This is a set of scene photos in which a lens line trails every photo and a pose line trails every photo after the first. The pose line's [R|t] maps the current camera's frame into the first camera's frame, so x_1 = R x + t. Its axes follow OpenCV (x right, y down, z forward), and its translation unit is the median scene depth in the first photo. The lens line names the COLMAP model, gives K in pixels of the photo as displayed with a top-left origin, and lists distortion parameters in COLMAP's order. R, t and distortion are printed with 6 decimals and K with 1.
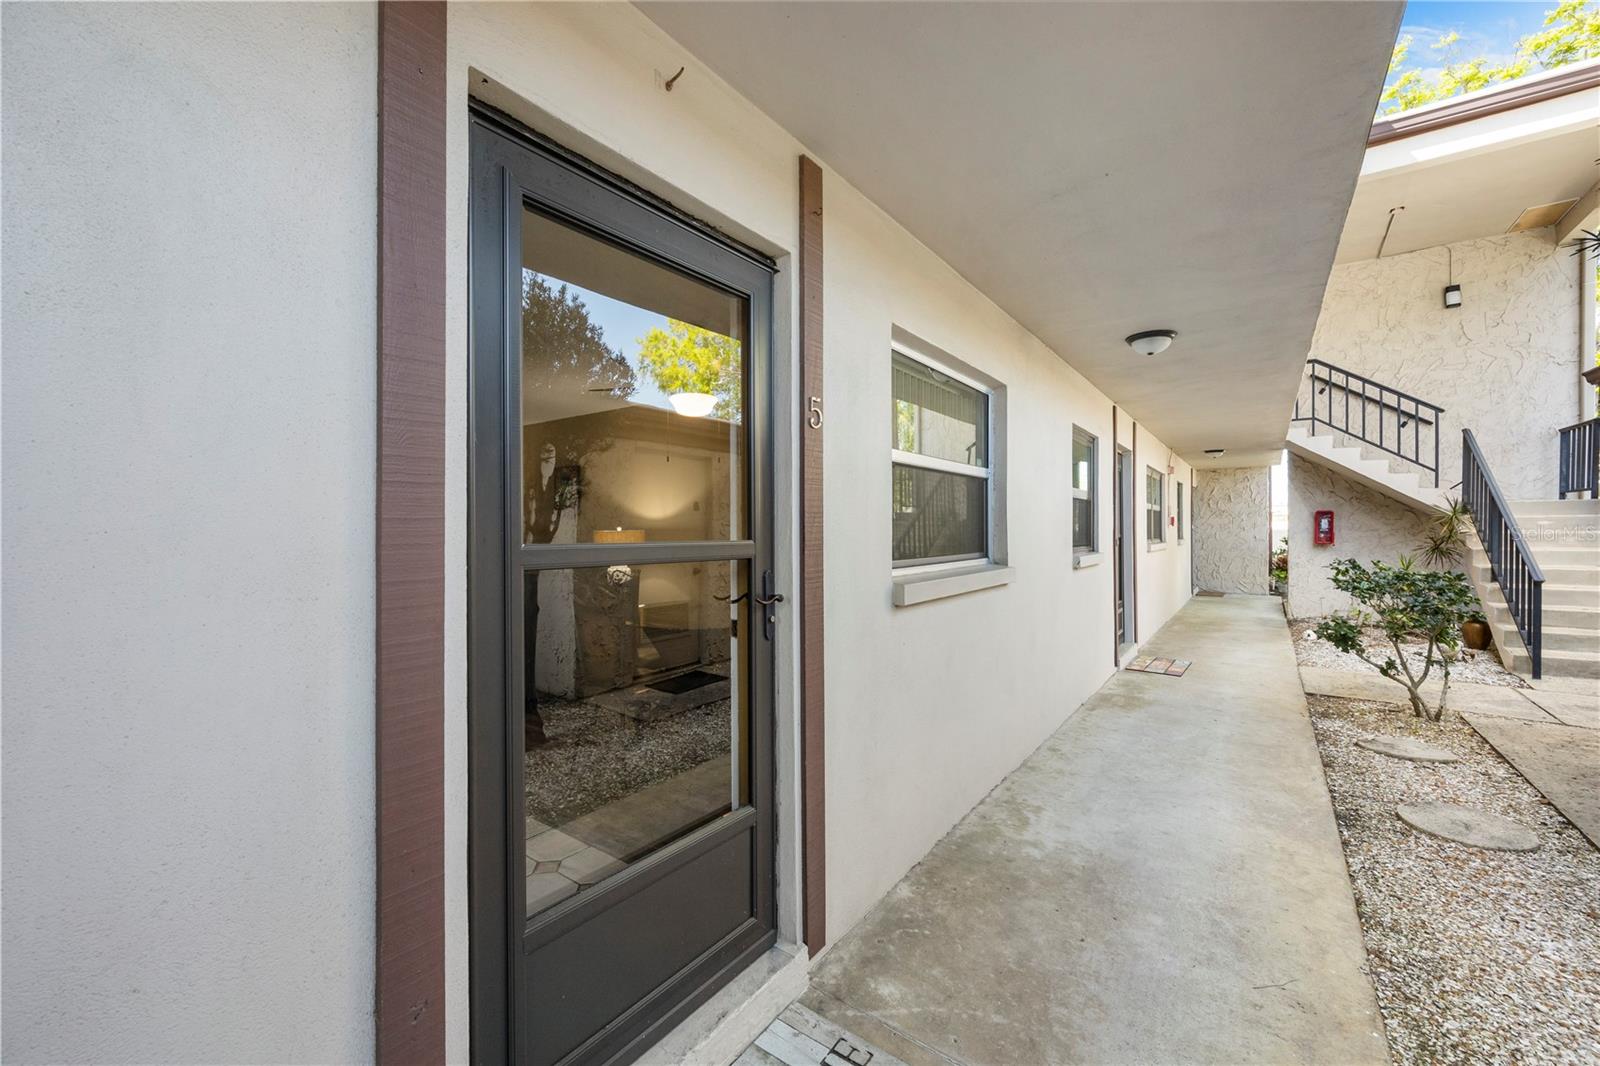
lens RADIAL K [[638.8, 0, 801.7], [0, 638.8, 532.3], [0, 0, 1]] dist [-0.002300, 0.000012]
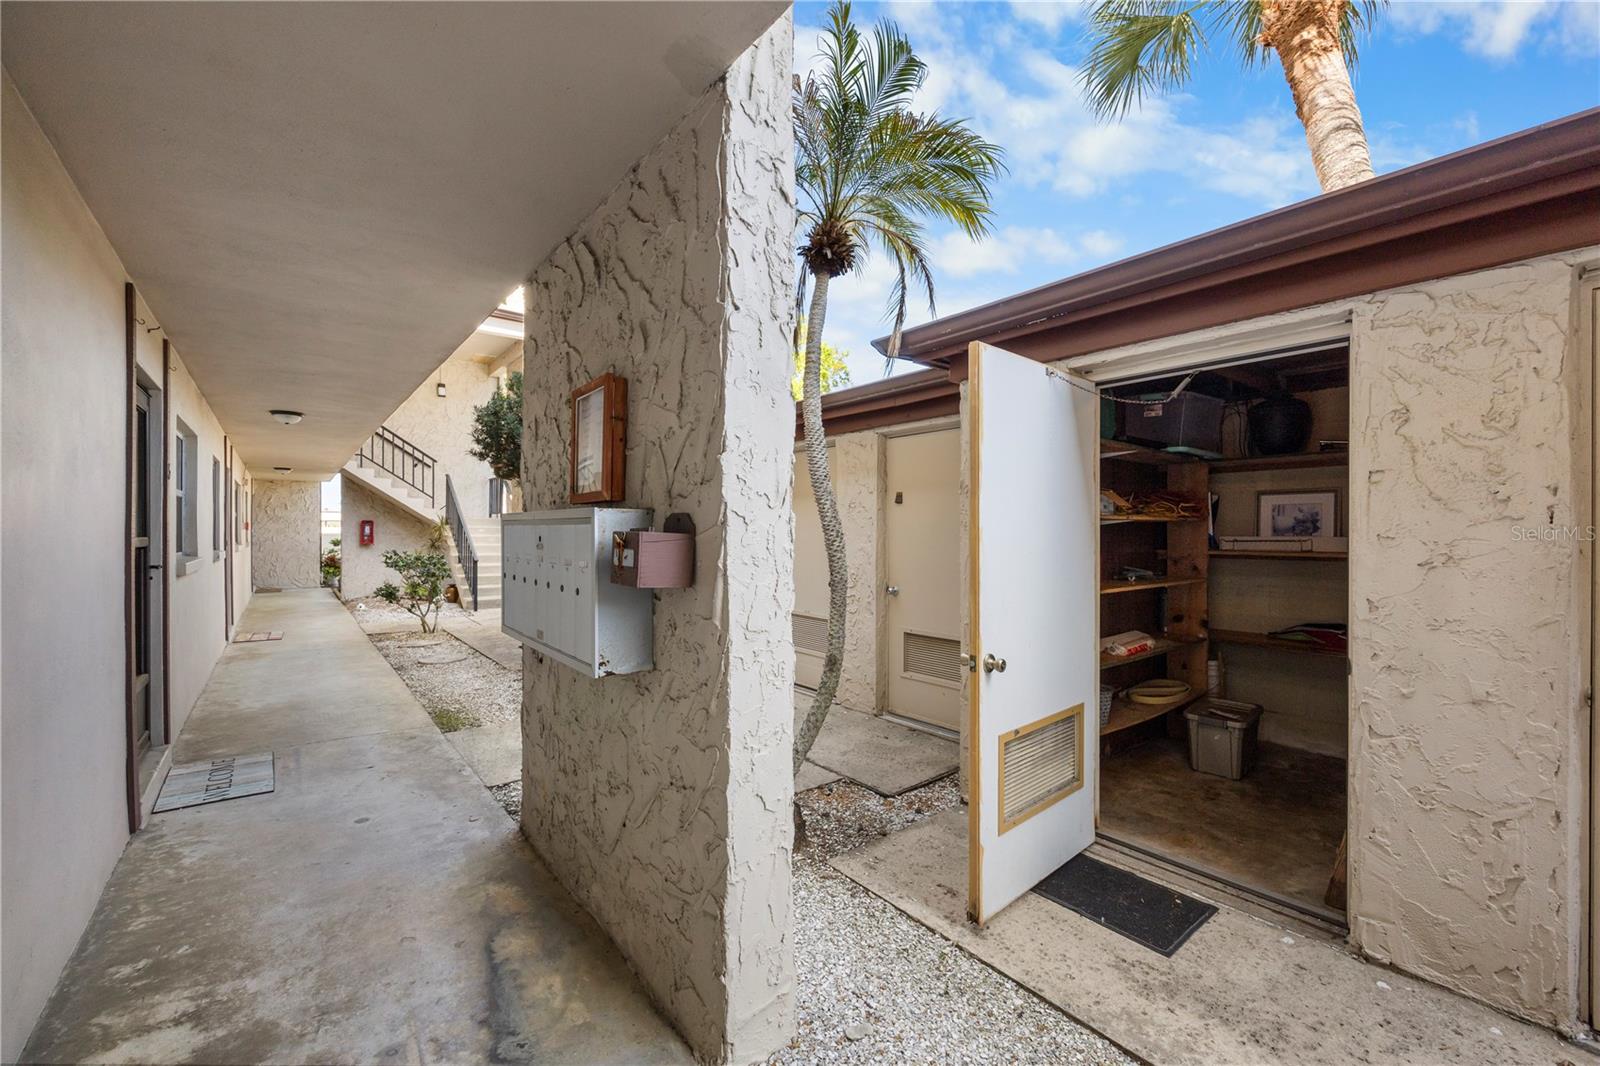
lens RADIAL K [[638.8, 0, 801.7], [0, 638.8, 532.3], [0, 0, 1]] dist [-0.002300, 0.000012]
pose [[0.260516, 0.005233, 0.965455, -0.346264], [0.001672, 0.999981, -0.005872, 0.002649], [-0.965468, 0.003144, 0.260503, -0.347662]]
